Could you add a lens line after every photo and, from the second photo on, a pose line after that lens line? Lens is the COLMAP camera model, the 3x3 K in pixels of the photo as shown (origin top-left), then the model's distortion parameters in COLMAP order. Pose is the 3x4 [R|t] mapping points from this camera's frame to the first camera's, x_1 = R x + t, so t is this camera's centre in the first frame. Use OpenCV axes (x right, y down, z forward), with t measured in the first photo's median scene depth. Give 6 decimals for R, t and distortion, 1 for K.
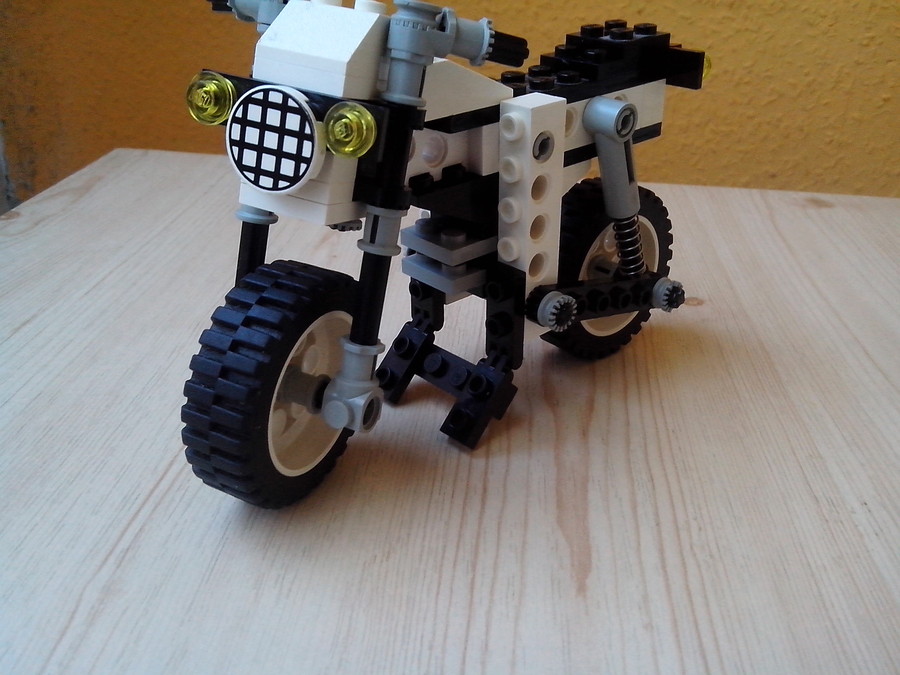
lens RADIAL K [[982.8, 0, 450.0], [0, 982.8, 337.5], [0, 0, 1]] dist [0.001480, -0.042357]
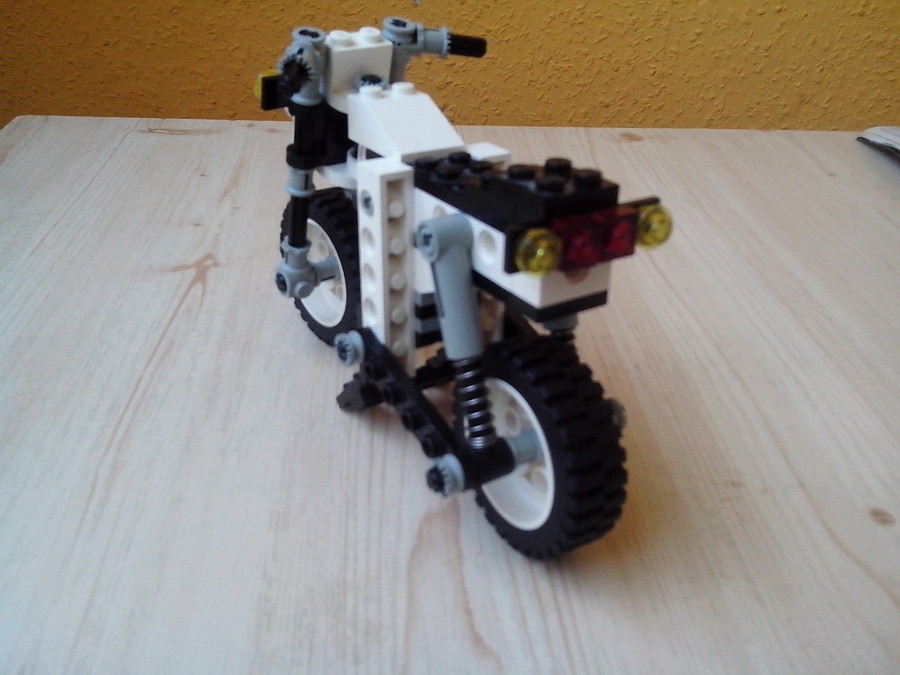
lens RADIAL K [[982.8, 0, 450.0], [0, 982.8, 337.5], [0, 0, 1]] dist [0.001480, -0.042357]
pose [[0.990369, -0.077472, 0.114745, -0.008666], [0.067976, 0.994104, 0.084474, -0.008244], [-0.120613, -0.075860, 0.989797, -0.220998]]
